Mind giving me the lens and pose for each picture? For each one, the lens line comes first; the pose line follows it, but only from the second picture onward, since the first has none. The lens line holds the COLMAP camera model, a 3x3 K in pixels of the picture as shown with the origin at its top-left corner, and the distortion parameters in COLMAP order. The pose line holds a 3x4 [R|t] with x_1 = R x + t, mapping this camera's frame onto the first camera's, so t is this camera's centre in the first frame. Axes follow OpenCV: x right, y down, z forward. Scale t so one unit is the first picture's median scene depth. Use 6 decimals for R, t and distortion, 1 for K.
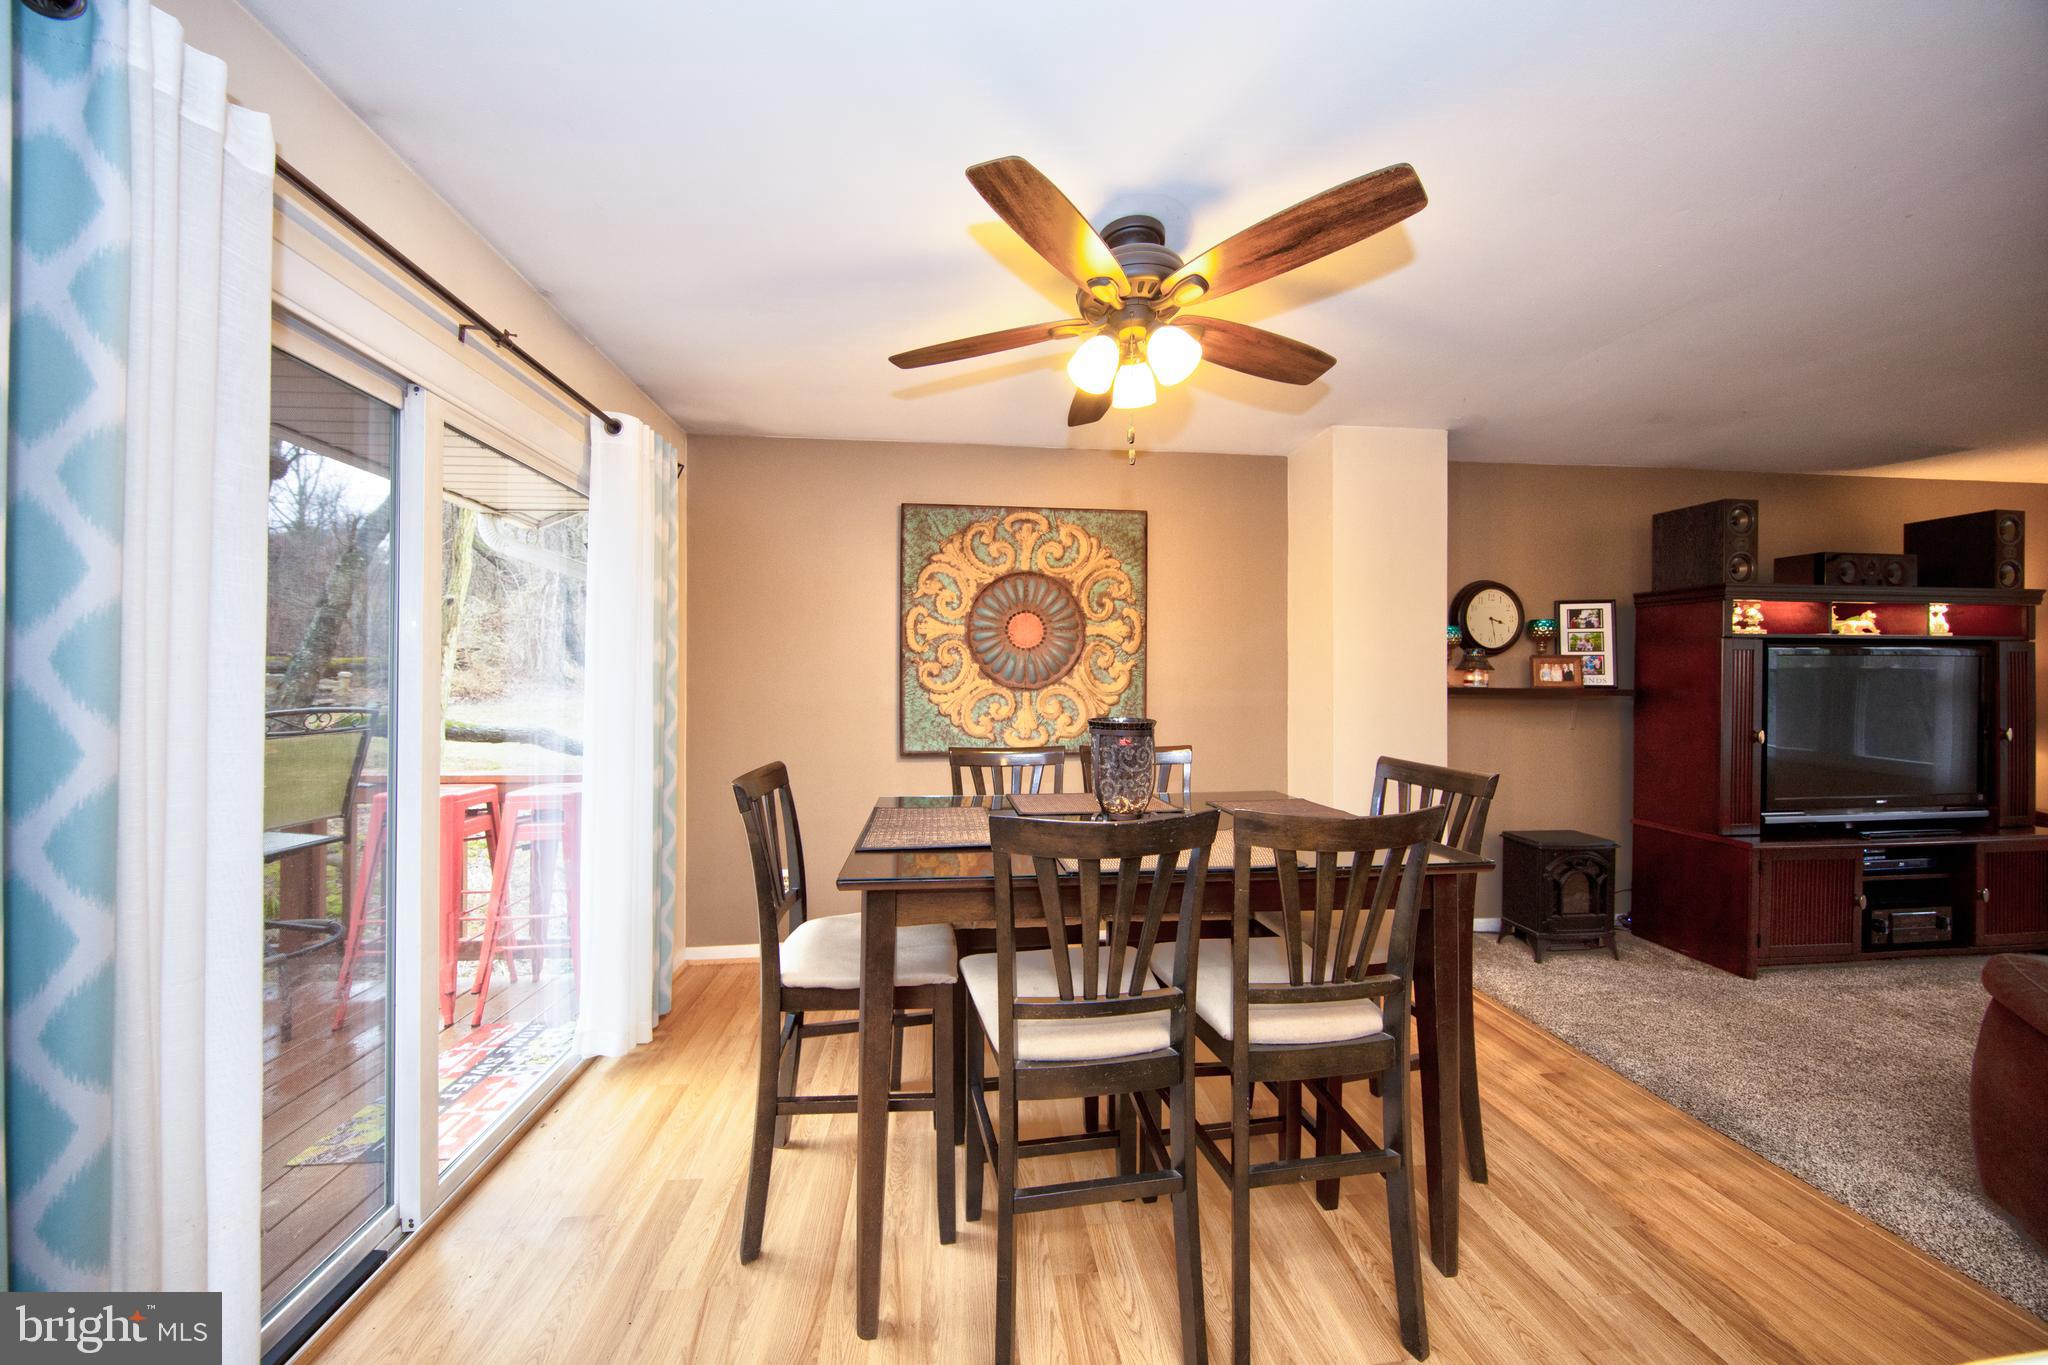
lens RADIAL K [[649.9, 0, 1008.2], [0, 649.9, 673.4], [0, 0, 1]] dist [-0.007694, -0.000280]
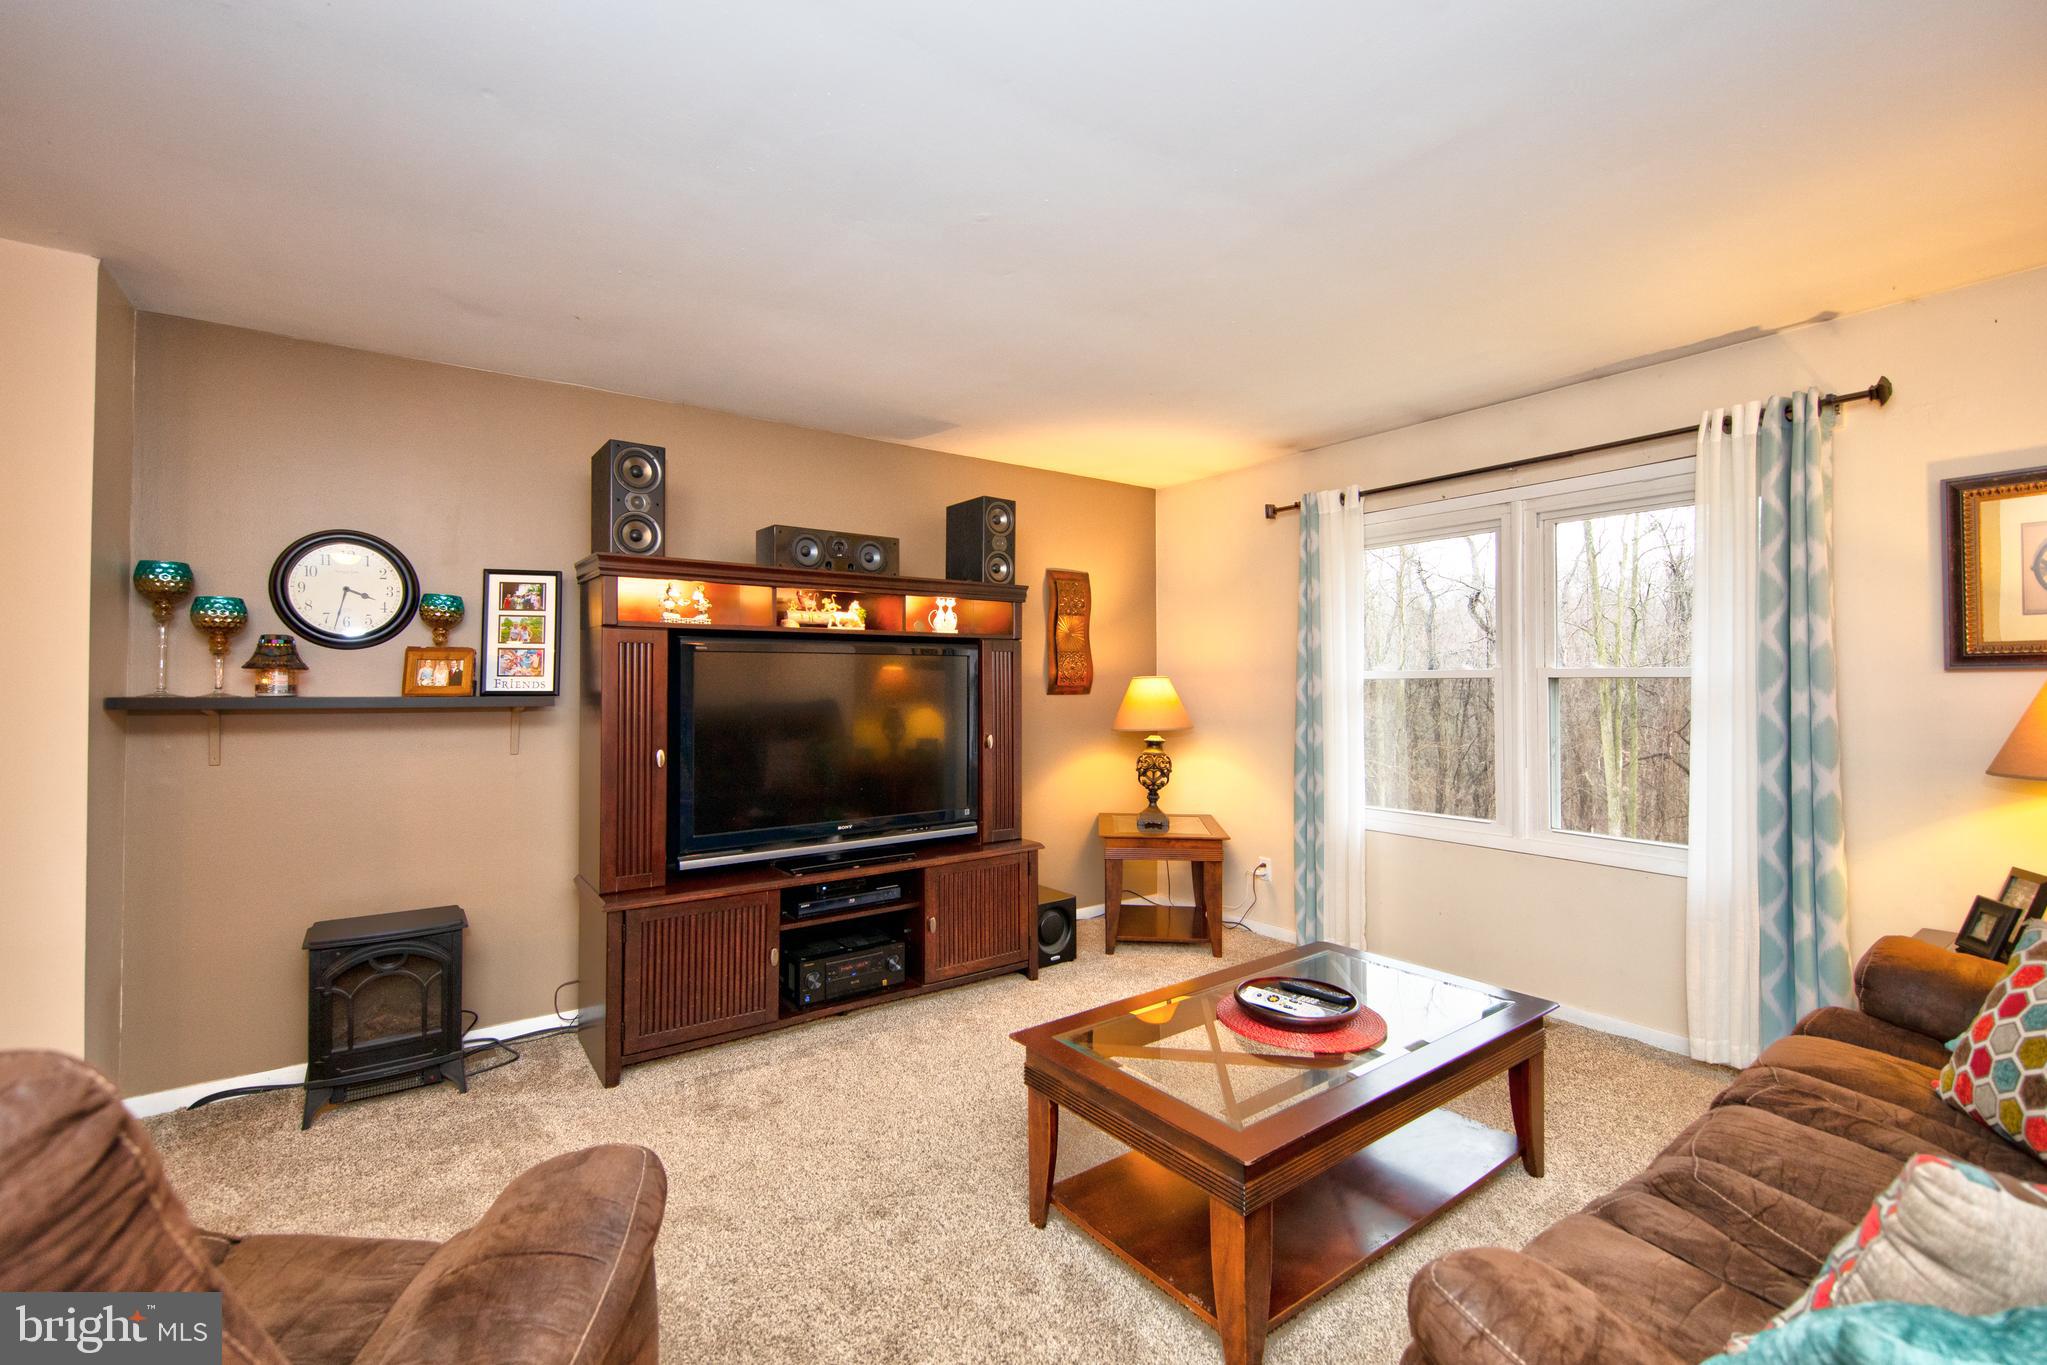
lens RADIAL K [[880.5, 0, 990.3], [0, 880.5, 682.9], [0, 0, 1]] dist [-0.000962, -0.000701]
pose [[0.858922, -0.002940, 0.512098, 0.856331], [-0.000163, 0.999982, 0.006014, 0.003201], [-0.512107, -0.005248, 0.858906, -0.085692]]
